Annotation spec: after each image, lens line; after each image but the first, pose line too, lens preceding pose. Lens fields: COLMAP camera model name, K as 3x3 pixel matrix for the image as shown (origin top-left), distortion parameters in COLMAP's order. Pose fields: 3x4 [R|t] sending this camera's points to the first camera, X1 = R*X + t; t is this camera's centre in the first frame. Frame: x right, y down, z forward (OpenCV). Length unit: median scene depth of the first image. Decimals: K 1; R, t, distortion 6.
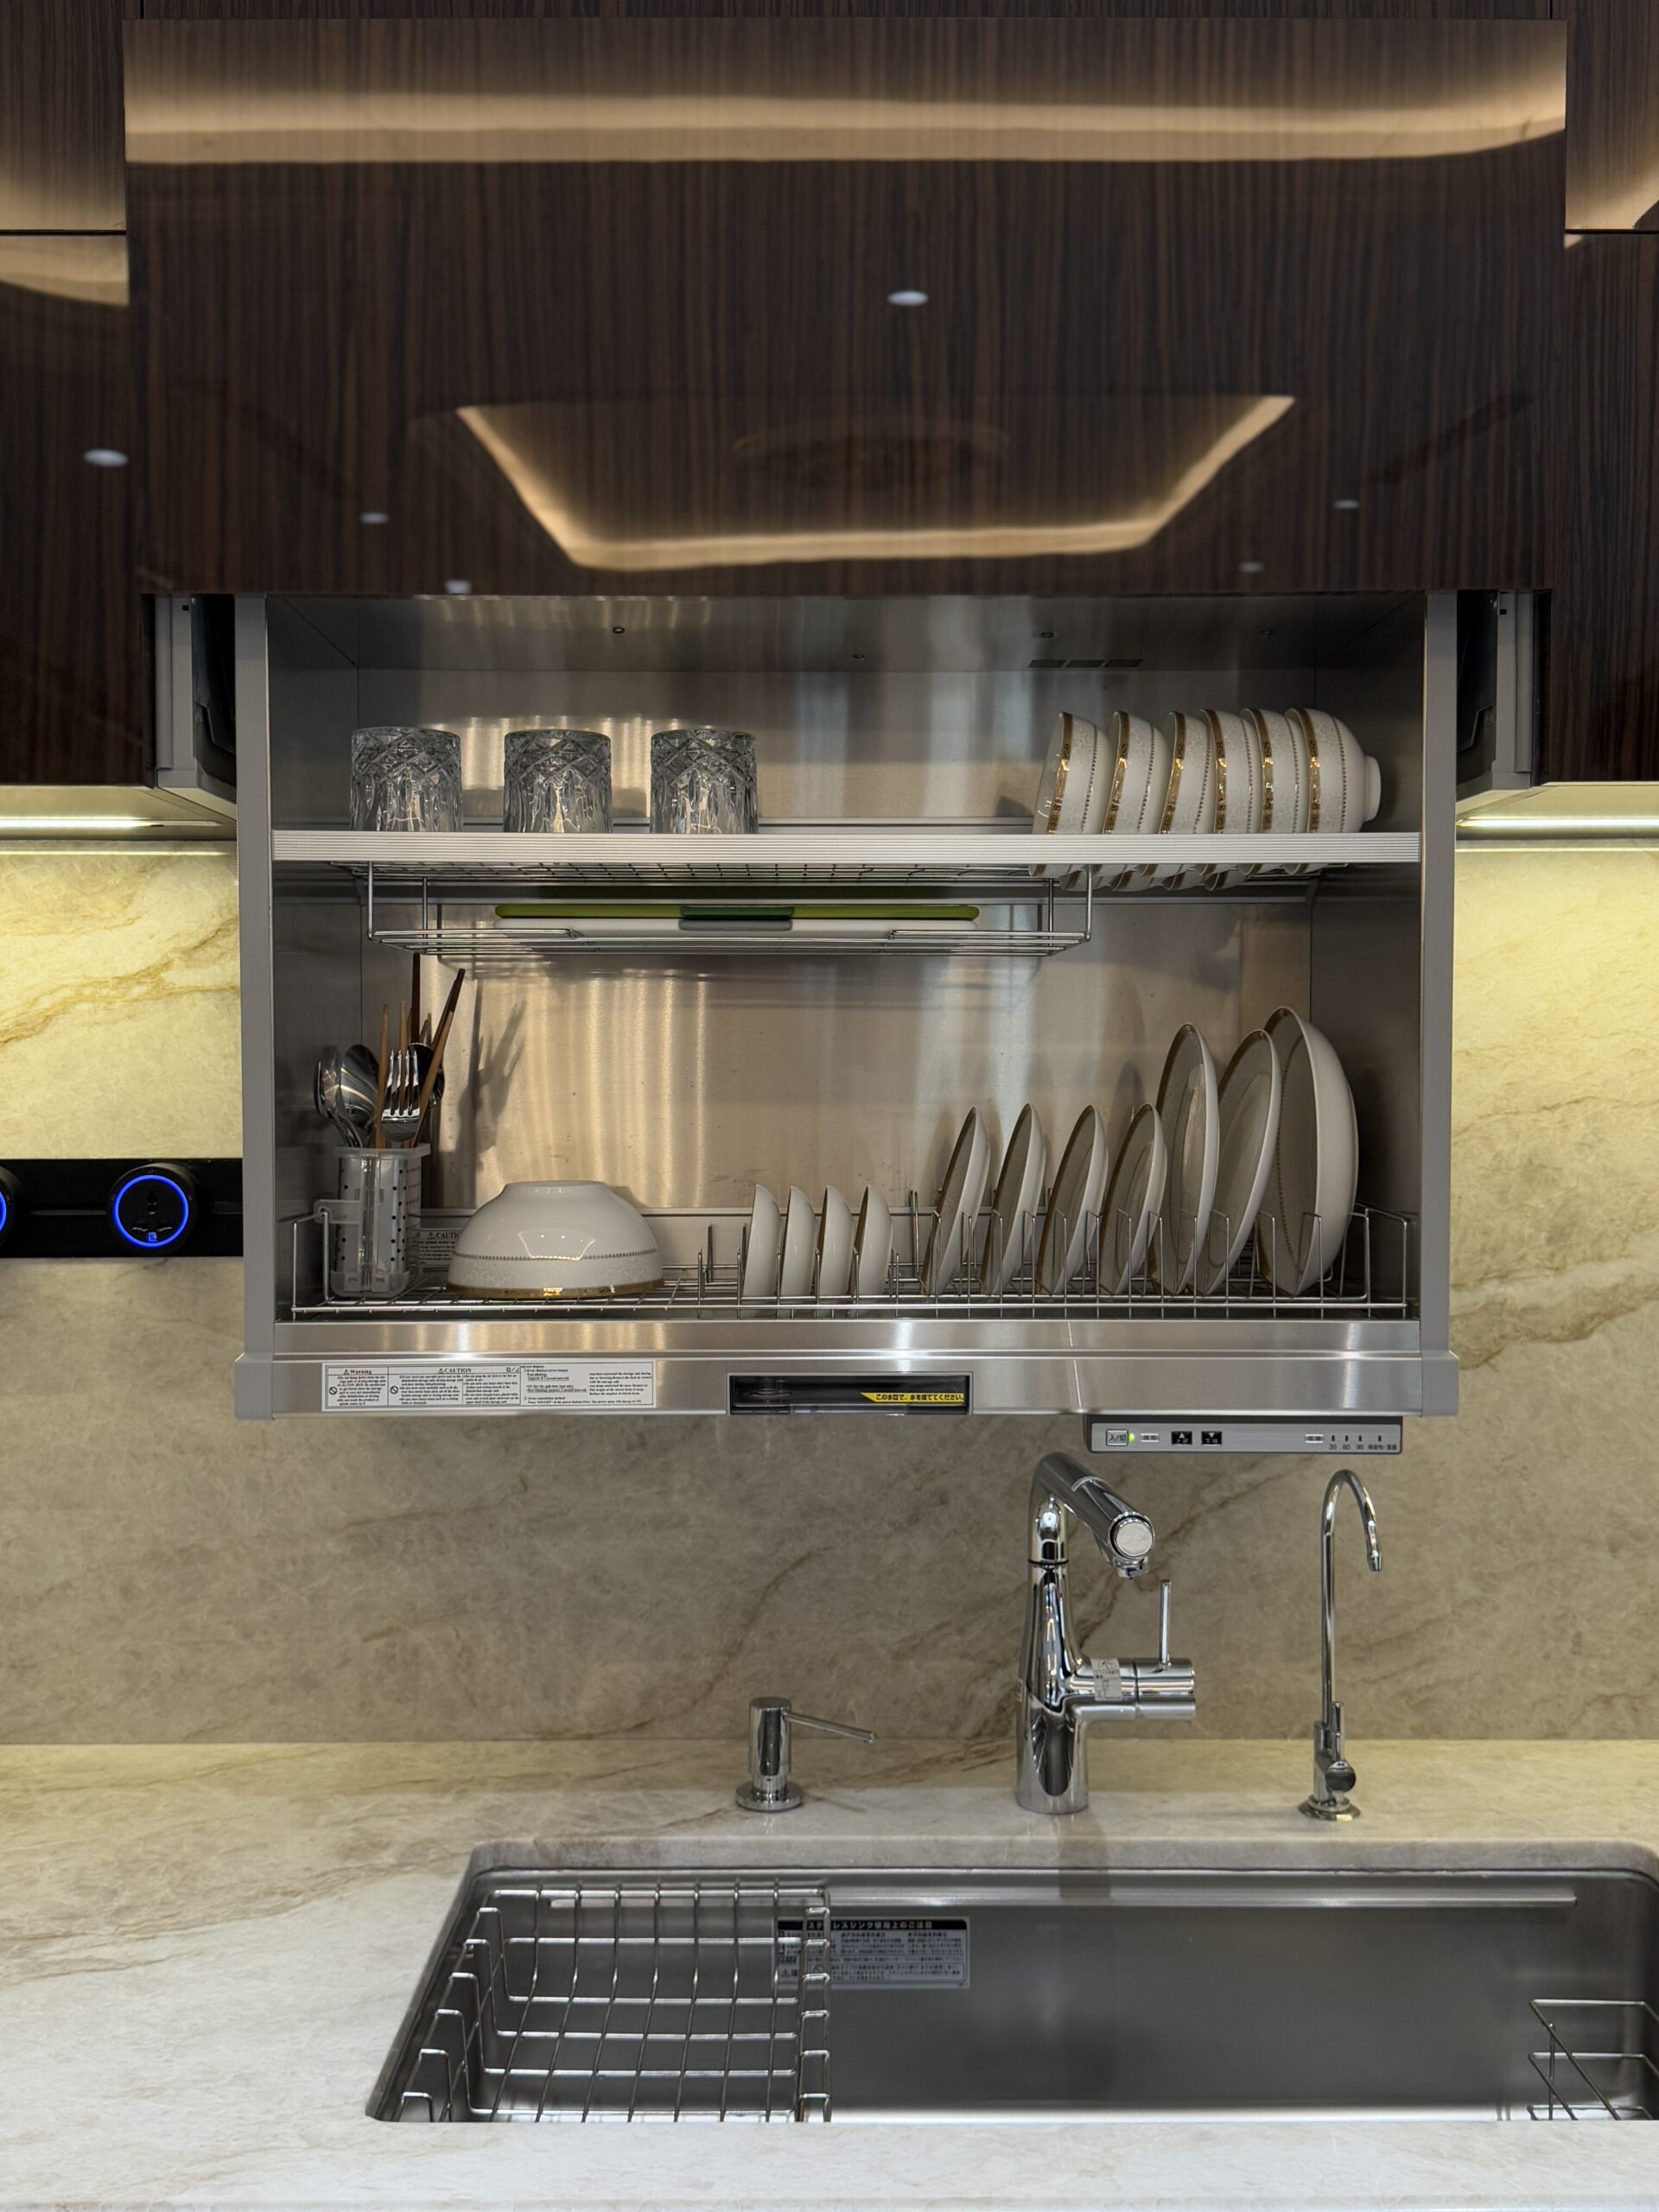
lens RADIAL K [[2093.3, 0, 829.5], [0, 2093.3, 1106.0], [0, 0, 1]] dist [0.161957, -0.367439]
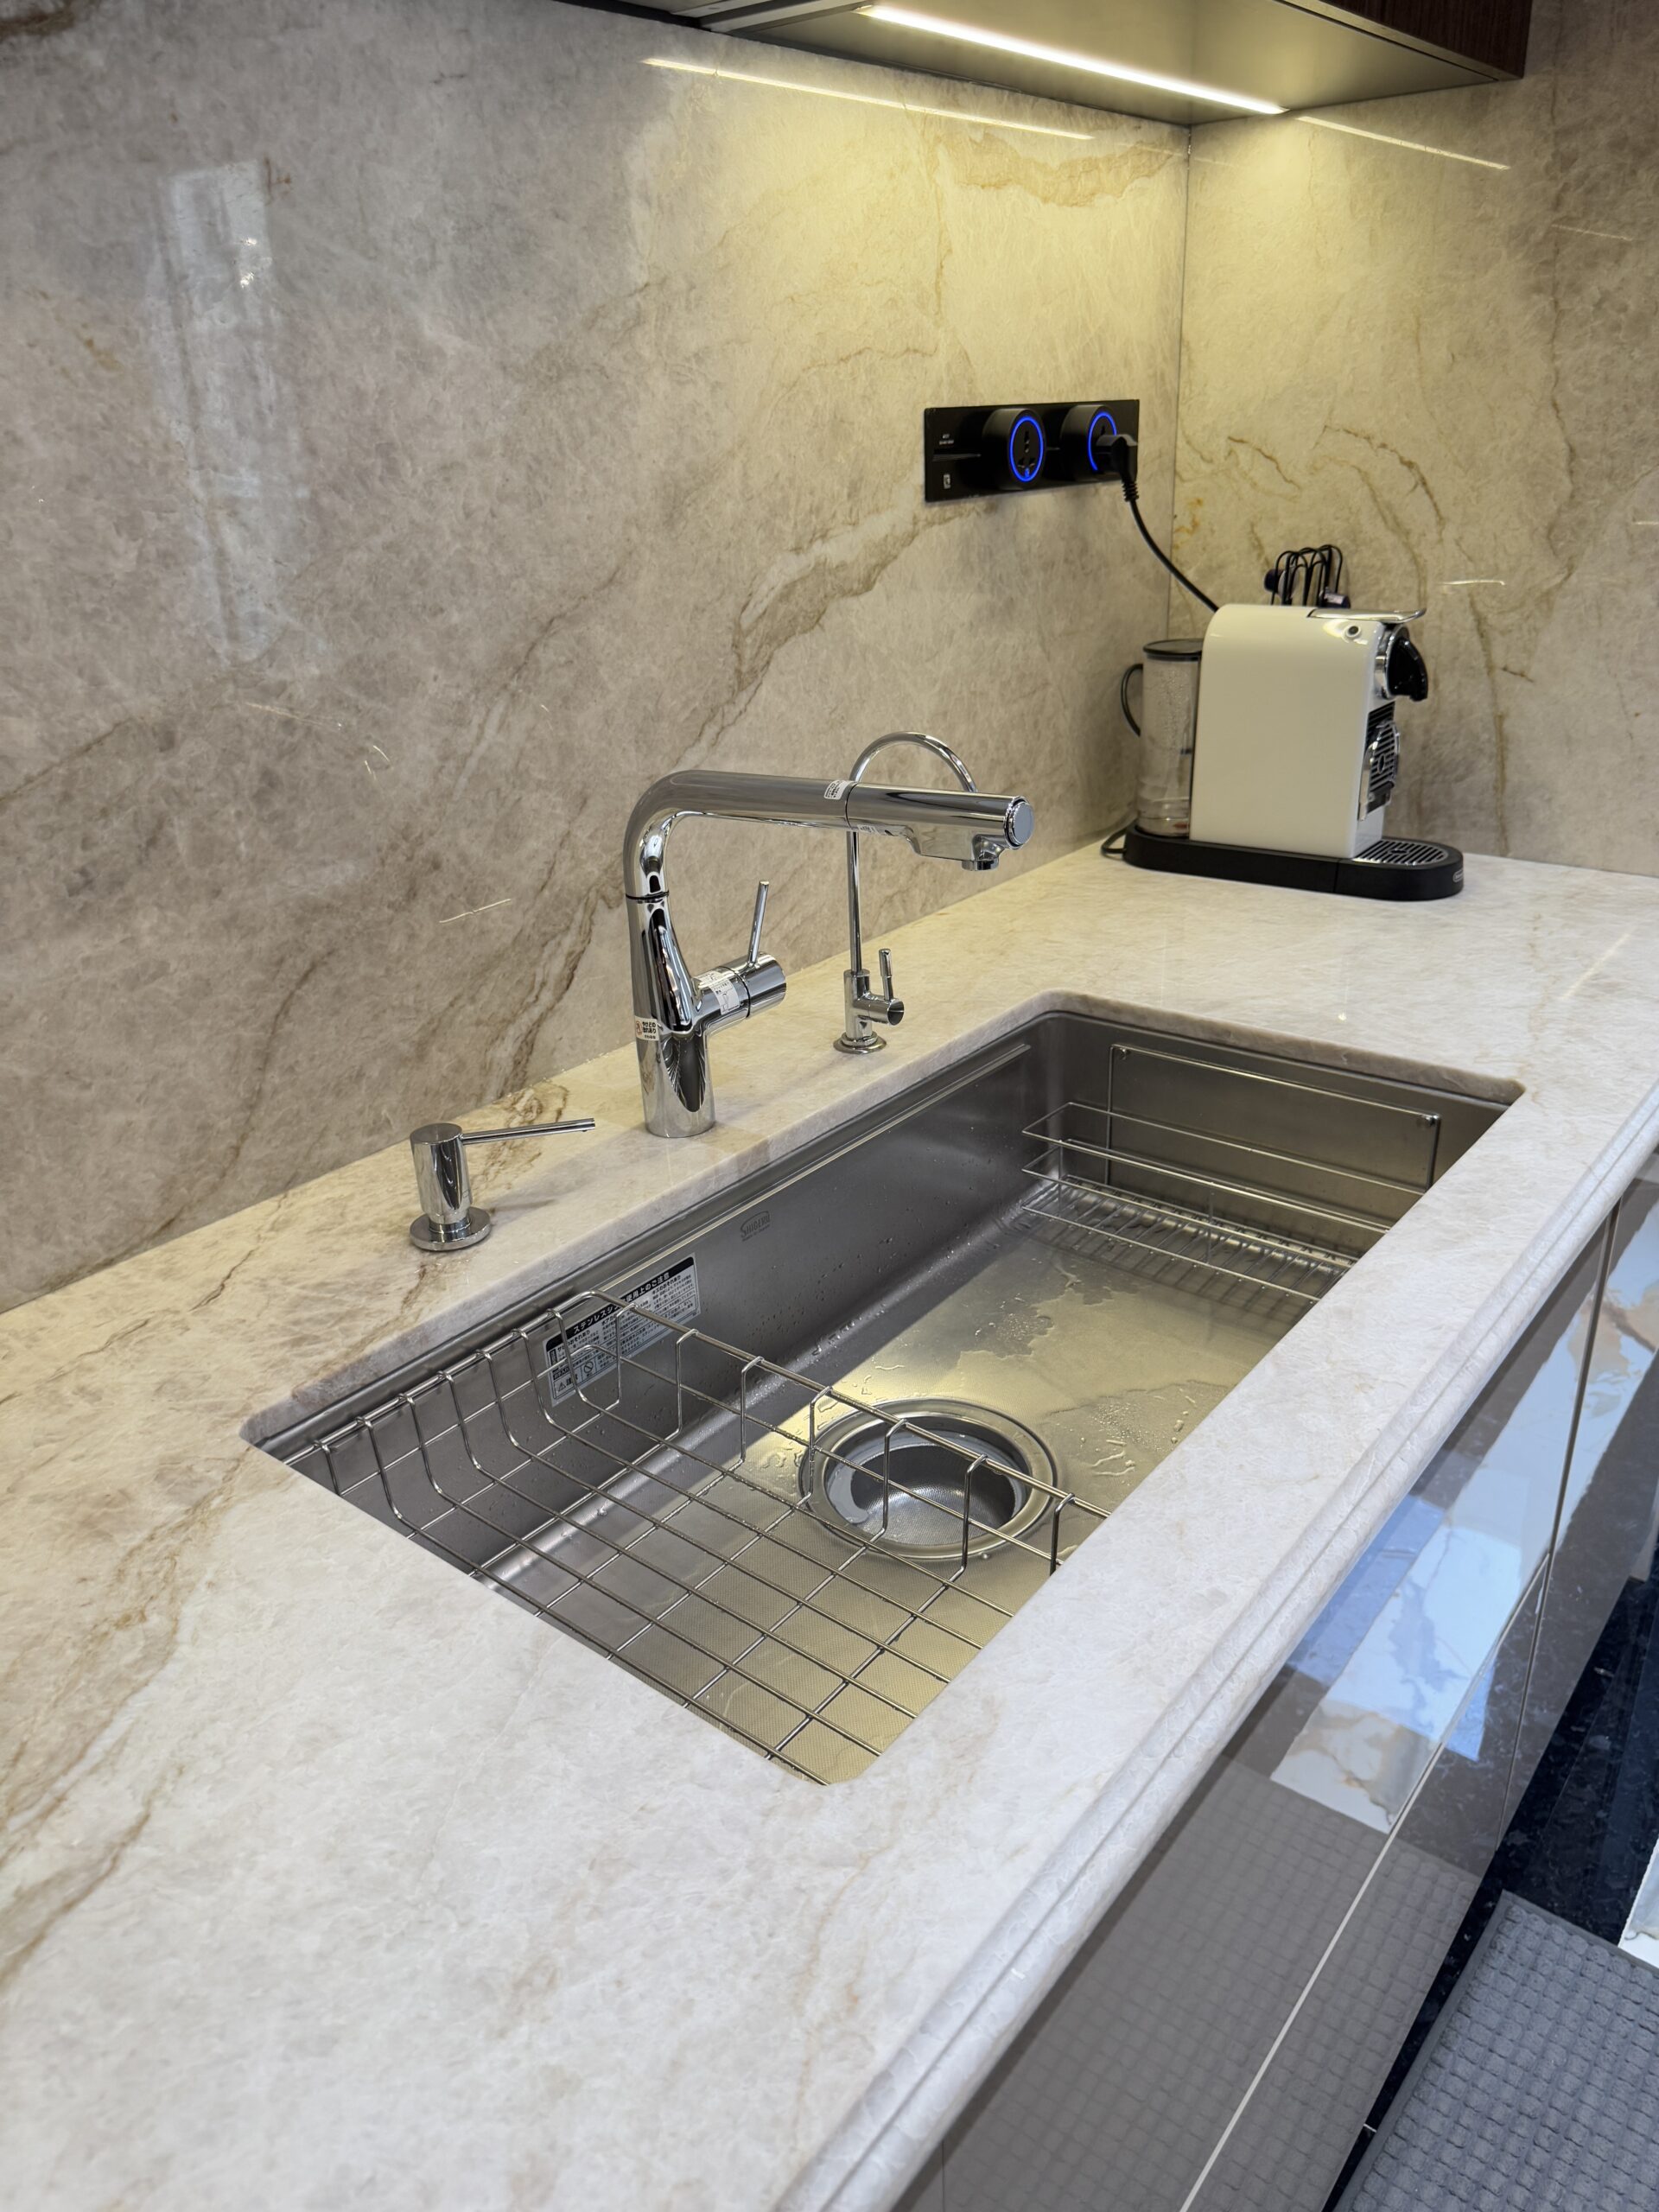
lens RADIAL K [[1576.5, 0, 829.5], [0, 1576.5, 1106.0], [0, 0, 1]] dist [0.048317, -0.041884]
pose [[0.640266, -0.334393, 0.691549, -0.327650], [0.056444, 0.918322, 0.391789, 0.031665], [-0.766076, -0.211816, 0.606845, 0.456945]]
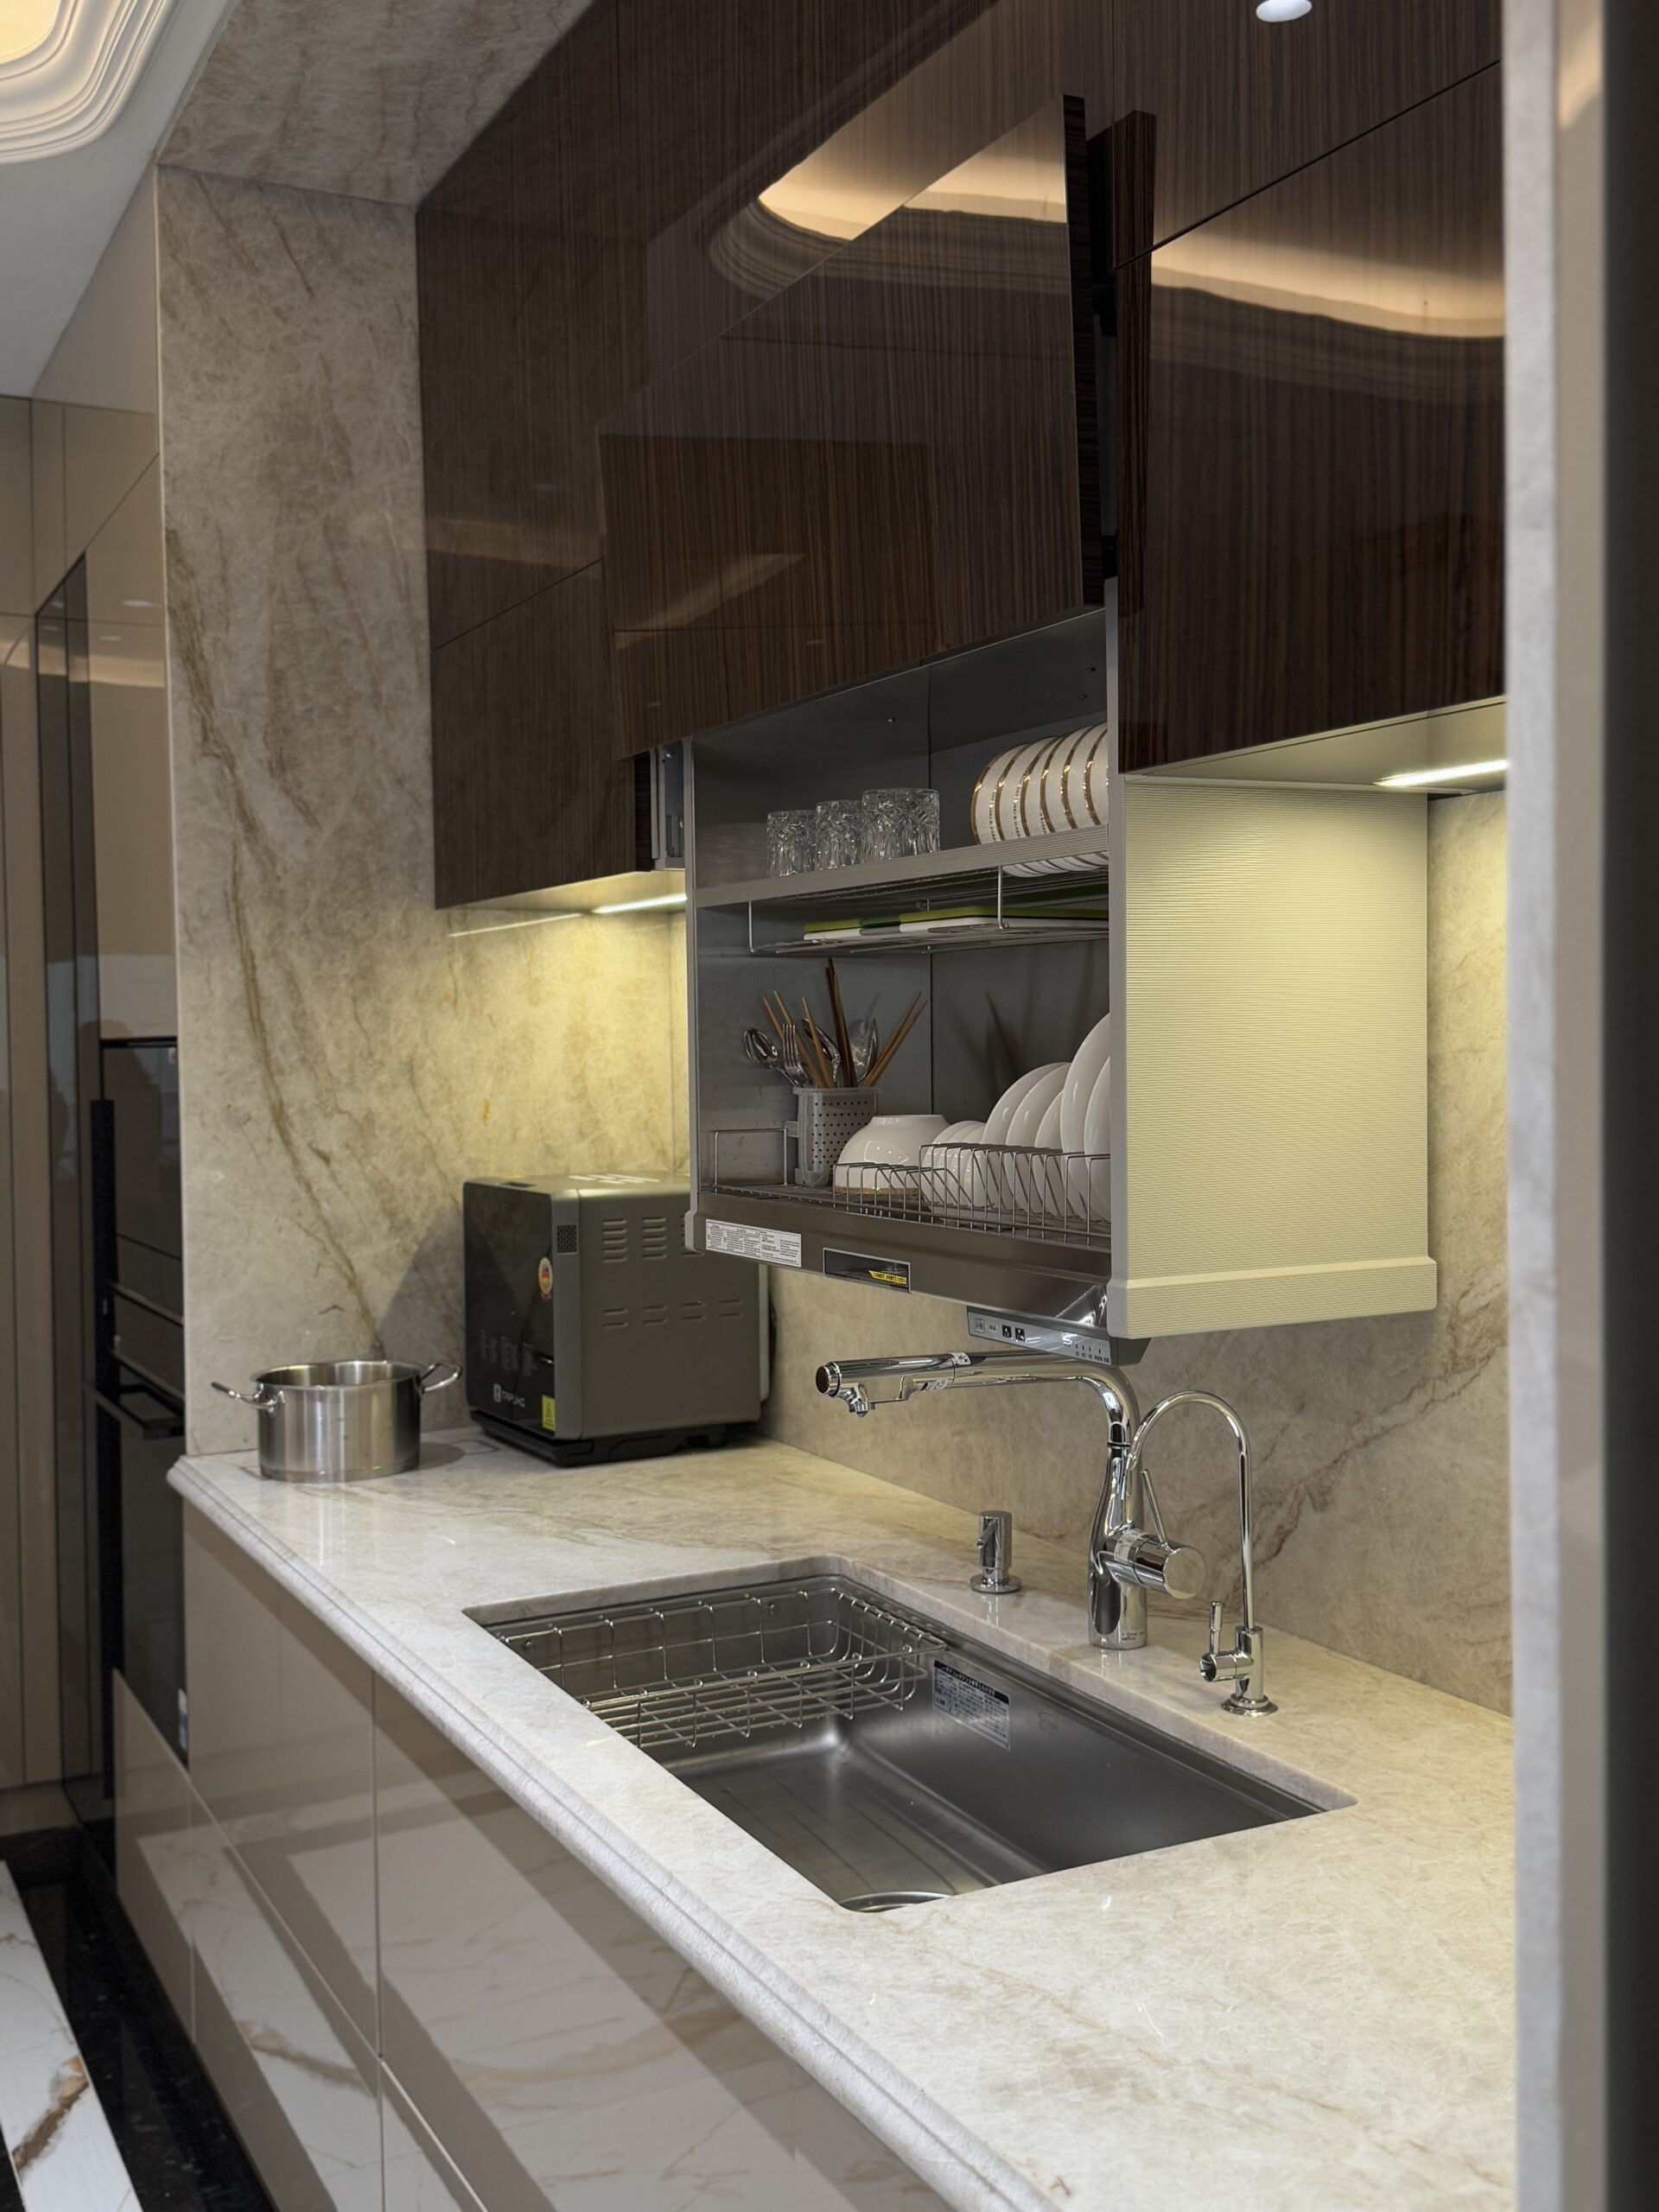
lens RADIAL K [[2110.8, 0, 829.5], [0, 2110.8, 1106.0], [0, 0, 1]] dist [-0.006273, -0.005890]
pose [[0.442921, 0.021970, -0.896291, 1.005696], [-0.001922, 0.999721, 0.023555, -0.002633], [0.896558, -0.008711, 0.442840, 0.300113]]
